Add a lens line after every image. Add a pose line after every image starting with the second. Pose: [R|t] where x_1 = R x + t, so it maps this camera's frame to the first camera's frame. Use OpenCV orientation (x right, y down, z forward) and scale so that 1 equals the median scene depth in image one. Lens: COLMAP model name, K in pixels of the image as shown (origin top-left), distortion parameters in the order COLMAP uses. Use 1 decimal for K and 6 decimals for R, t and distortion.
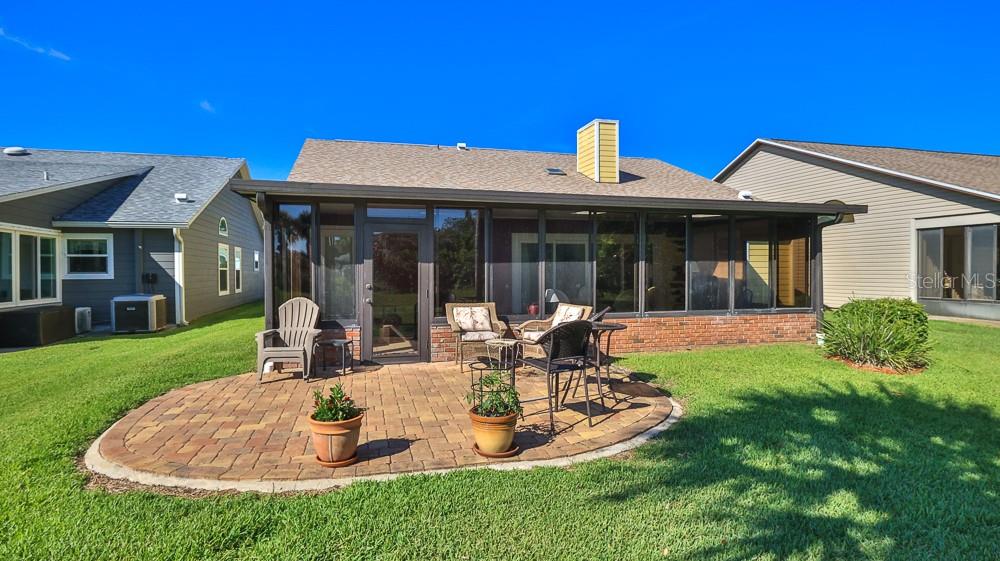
lens RADIAL K [[525.8, 0, 501.2], [0, 525.8, 279.9], [0, 0, 1]] dist [0.001767, 0.000184]
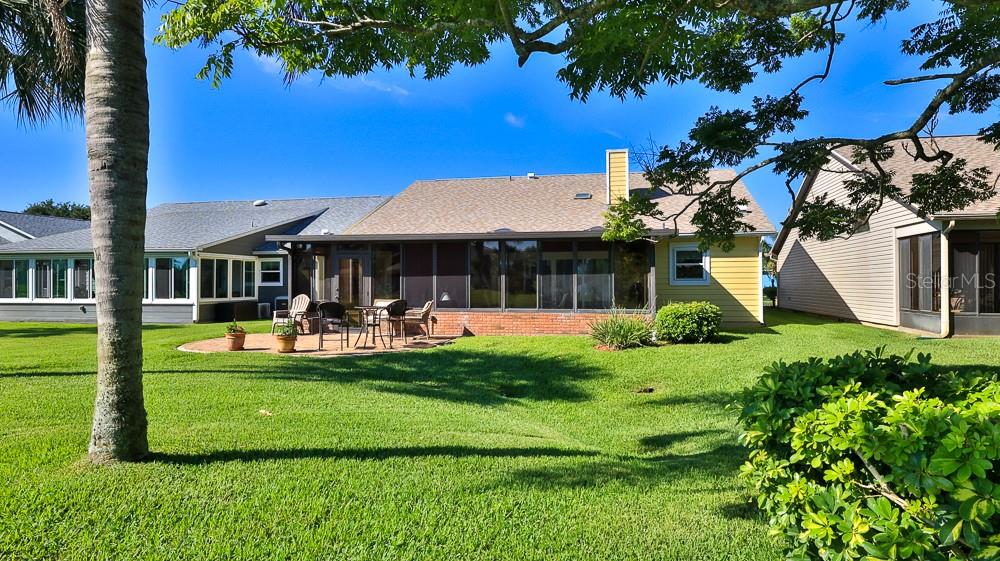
lens RADIAL K [[624.4, 0, 502.9], [0, 624.4, 278.4], [0, 0, 1]] dist [0.001669, -0.000486]
pose [[0.887325, -0.001400, -0.461143, 0.740326], [-0.010644, 0.999667, -0.023517, 0.012858], [0.461022, 0.025776, 0.887014, -0.378019]]
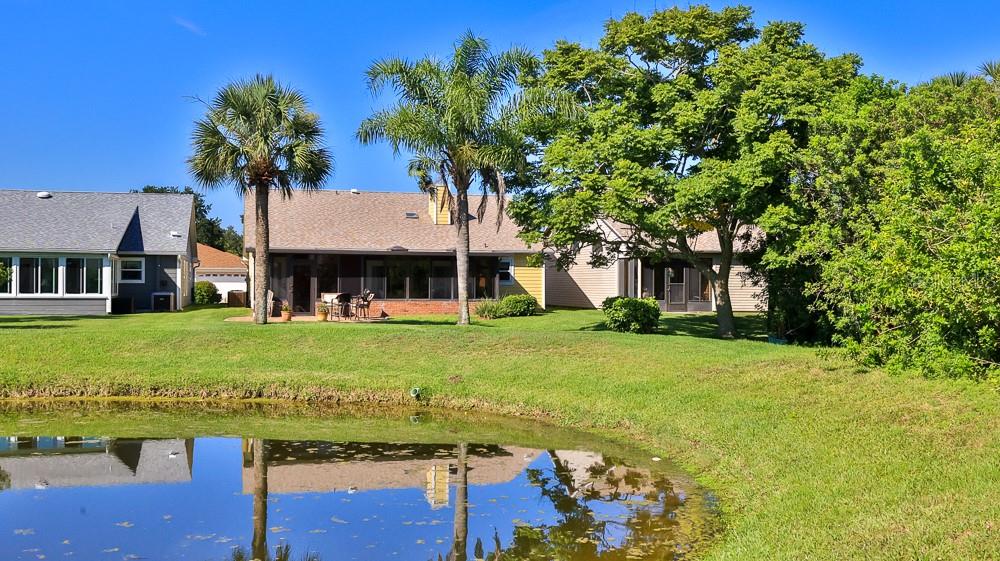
lens RADIAL K [[1005.8, 0, 500.6], [0, 1005.8, 284.5], [0, 0, 1]] dist [-0.006012, 0.000000]
pose [[0.999770, 0.010053, -0.018926, 0.527508], [-0.010367, 0.999809, -0.016555, 0.046308], [0.018756, 0.016748, 0.999684, -2.377673]]
